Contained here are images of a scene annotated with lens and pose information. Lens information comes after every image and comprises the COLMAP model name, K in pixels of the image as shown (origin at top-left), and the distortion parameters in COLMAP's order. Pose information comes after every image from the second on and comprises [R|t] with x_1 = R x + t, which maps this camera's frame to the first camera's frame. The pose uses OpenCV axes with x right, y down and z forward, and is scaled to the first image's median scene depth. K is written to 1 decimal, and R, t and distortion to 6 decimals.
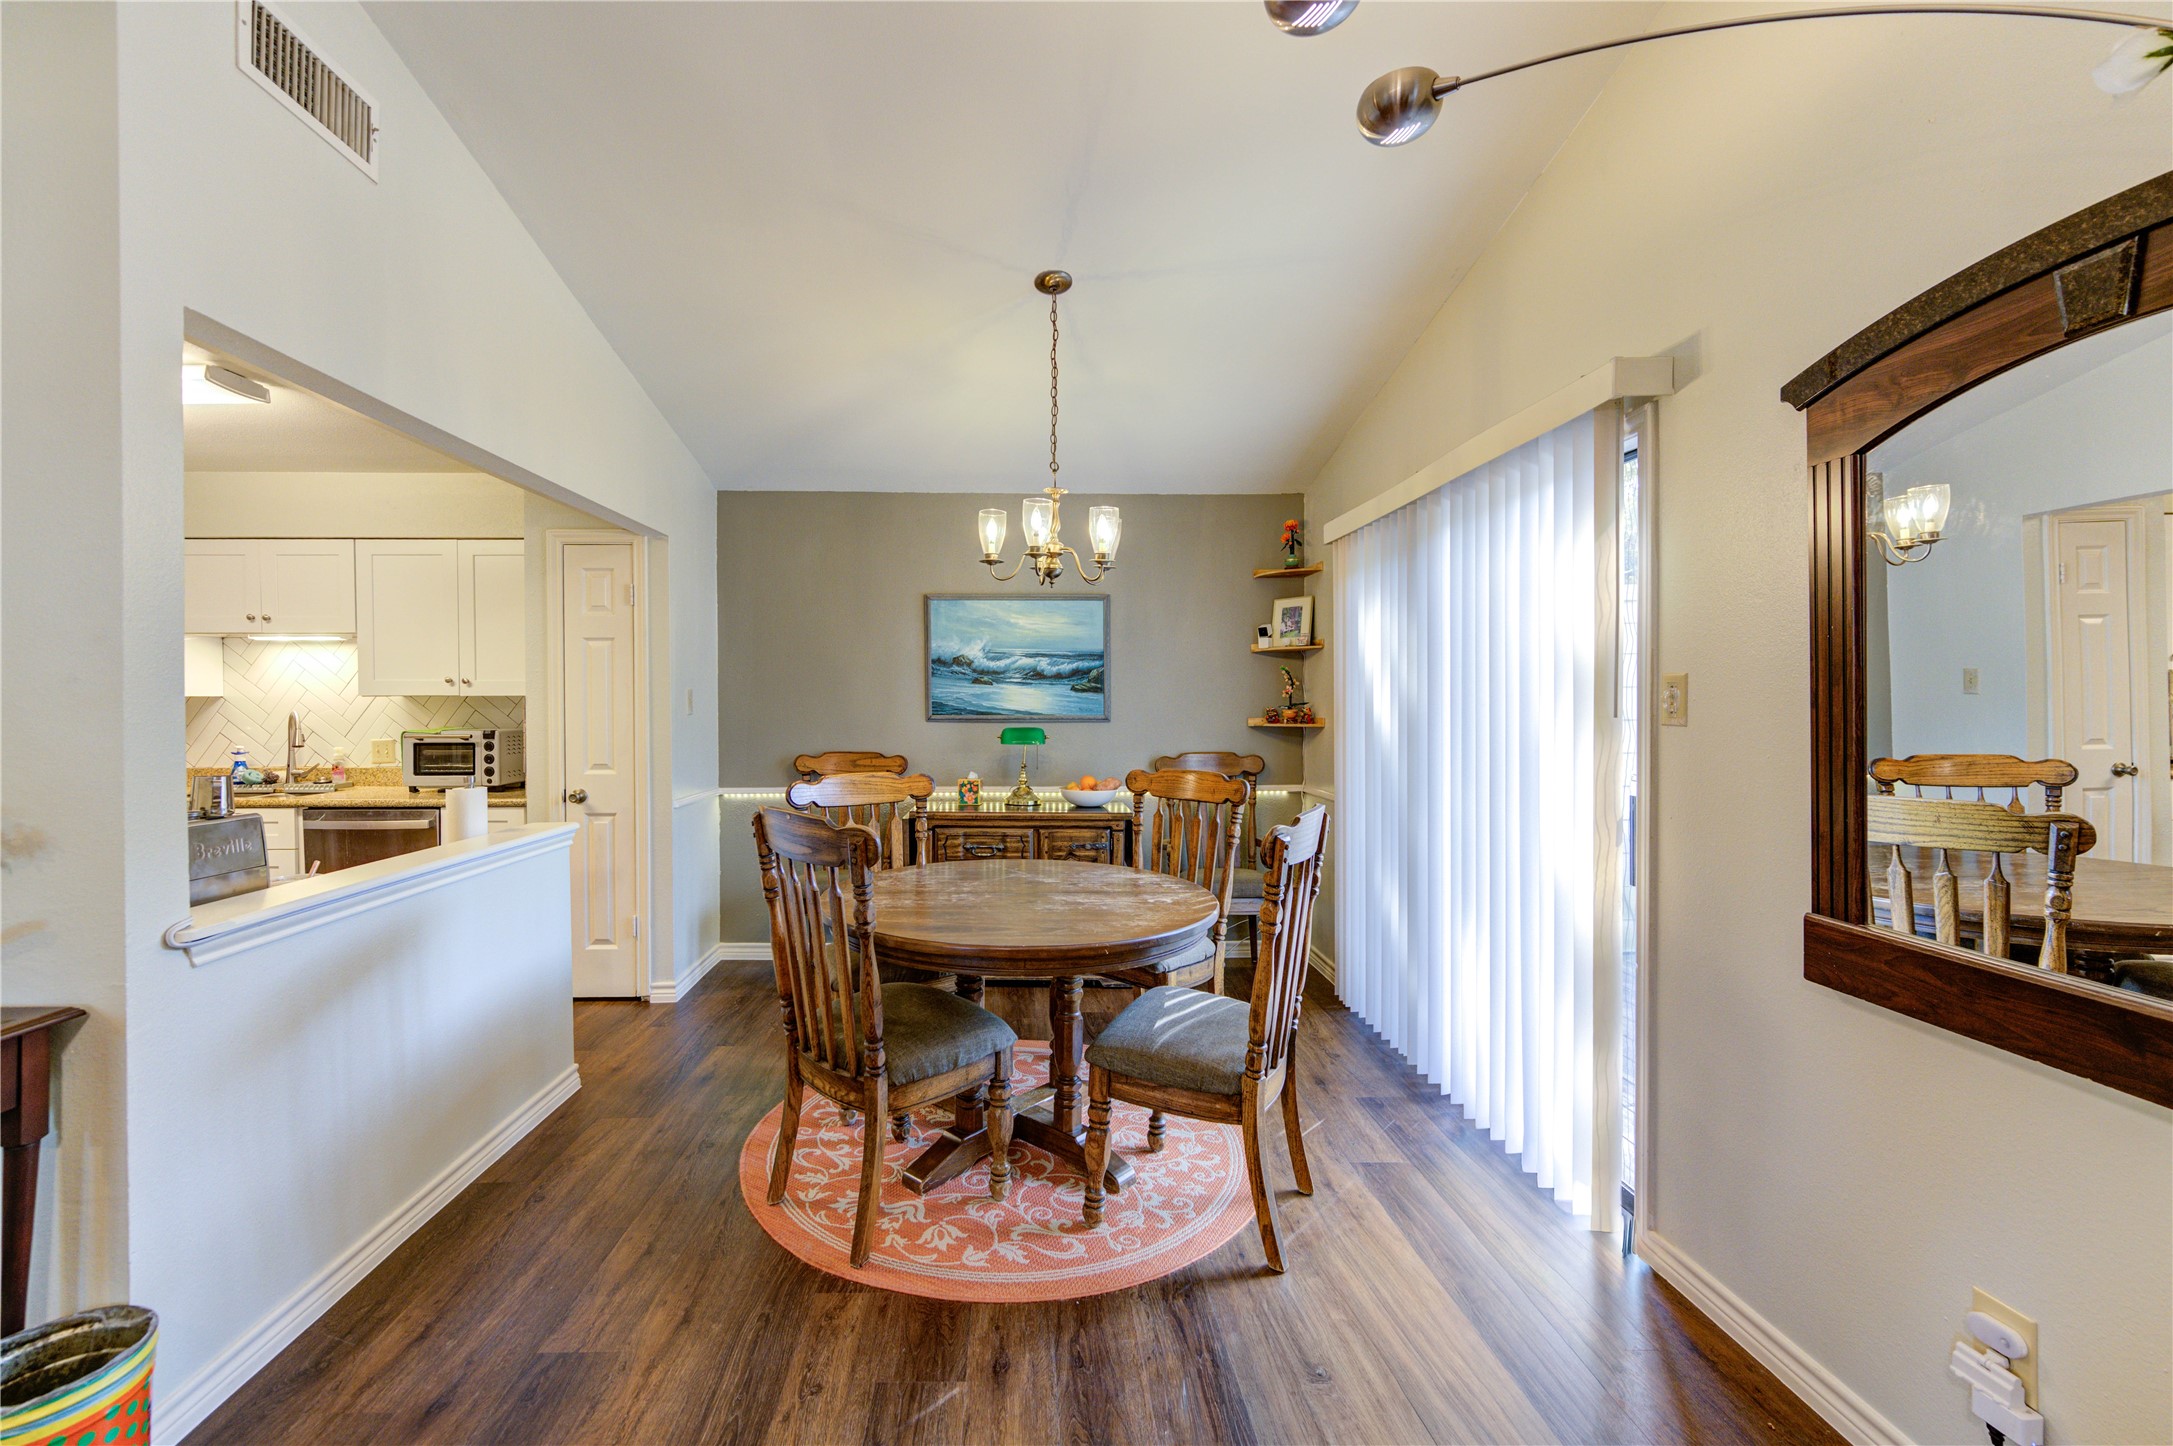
lens RADIAL K [[907.0, 0, 1027.2], [0, 907.0, 705.0], [0, 0, 1]] dist [-0.000393, -0.000470]
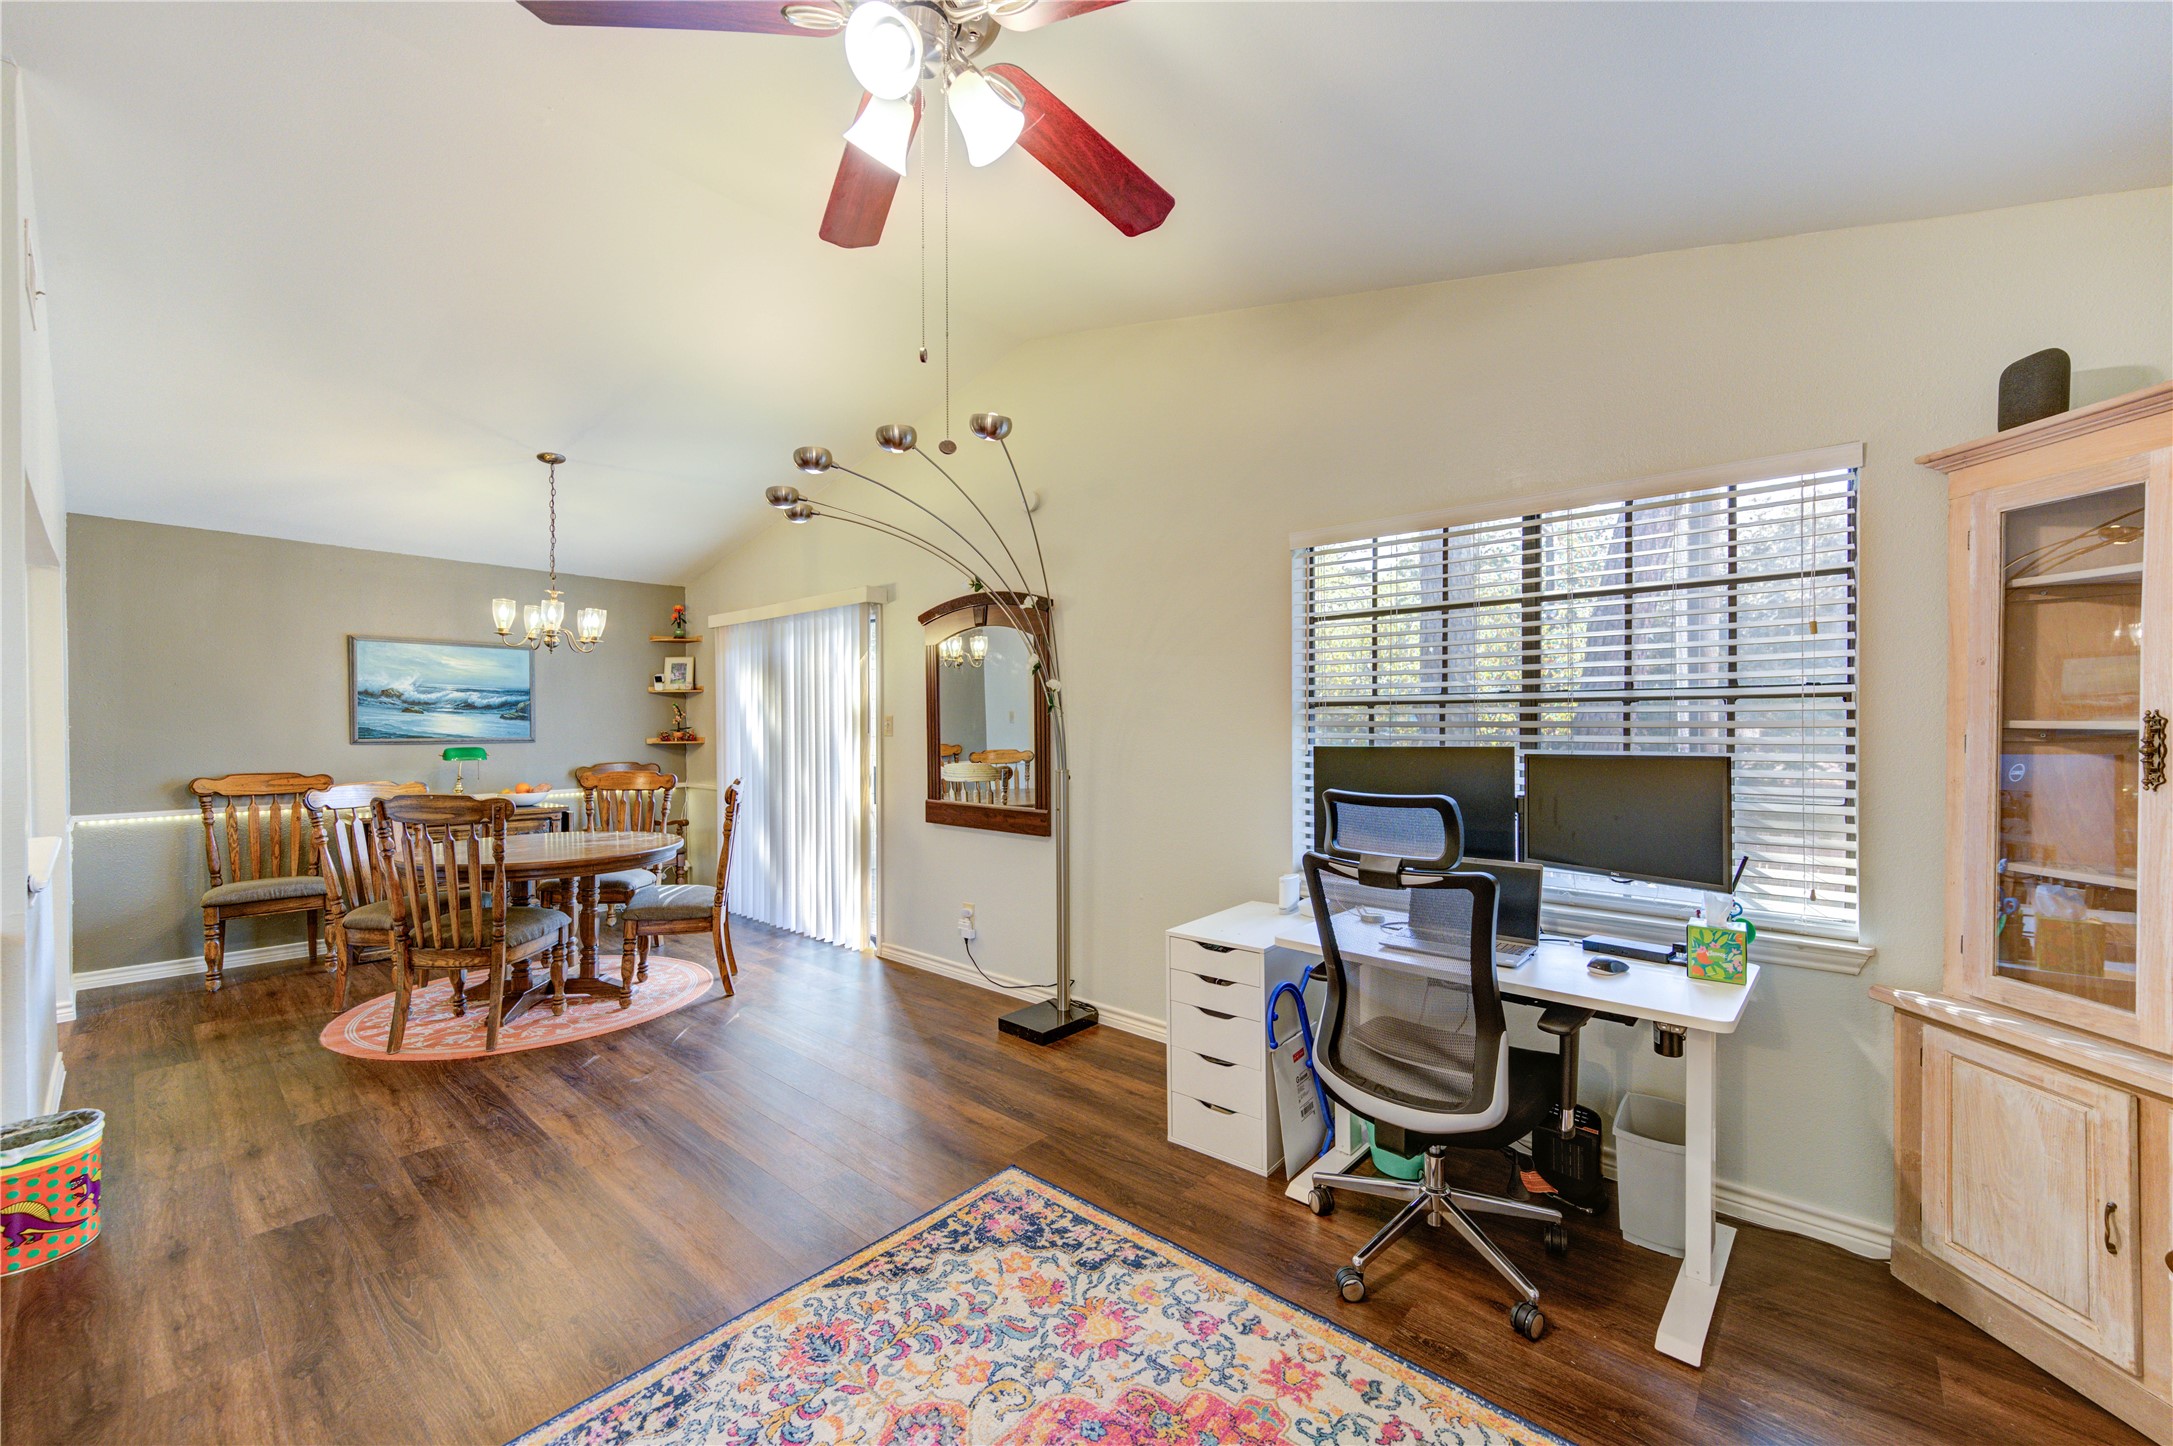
lens RADIAL K [[853.7, 0, 1109.4], [0, 853.7, 732.9], [0, 0, 1]] dist [0.003181, 0.000163]
pose [[0.659576, -0.007971, 0.751595, -0.338173], [0.004121, 0.999967, 0.006988, -0.000268], [-0.751626, -0.001512, 0.659588, -0.522495]]
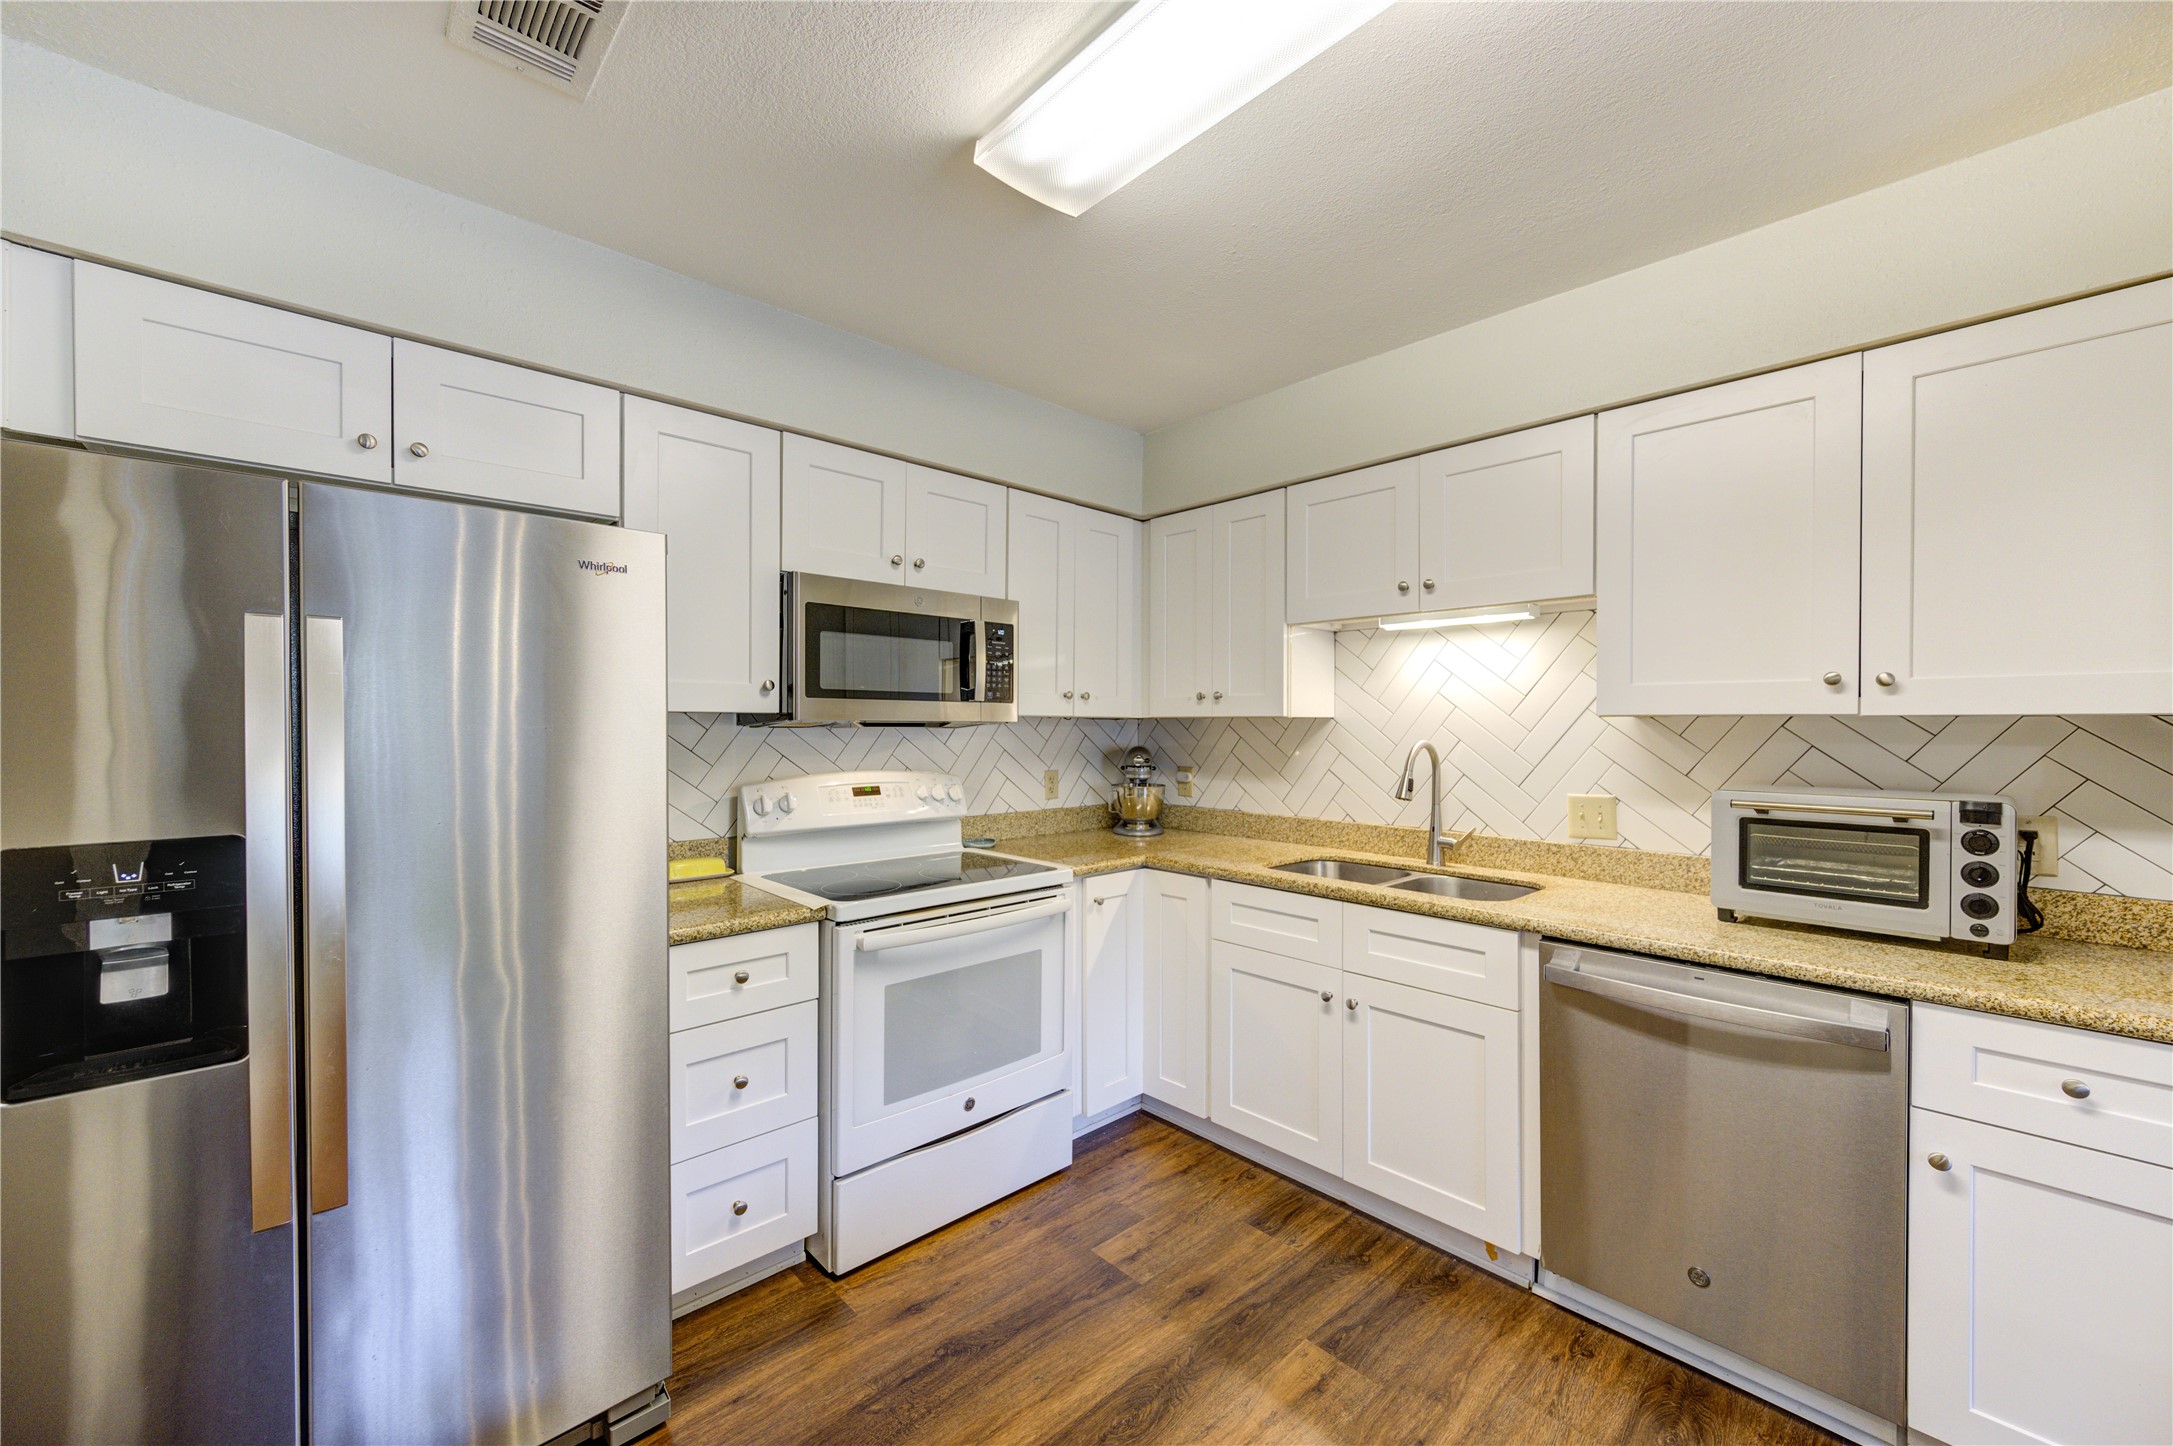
lens RADIAL K [[848.6, 0, 1099.8], [0, 848.6, 724.9], [0, 0, 1]] dist [0.003348, -0.000331]
pose [[0.684504, 0.005793, -0.728986, -0.620350], [-0.009909, 0.999950, -0.001359, -0.001276], [0.728942, 0.008153, 0.684527, 0.494457]]
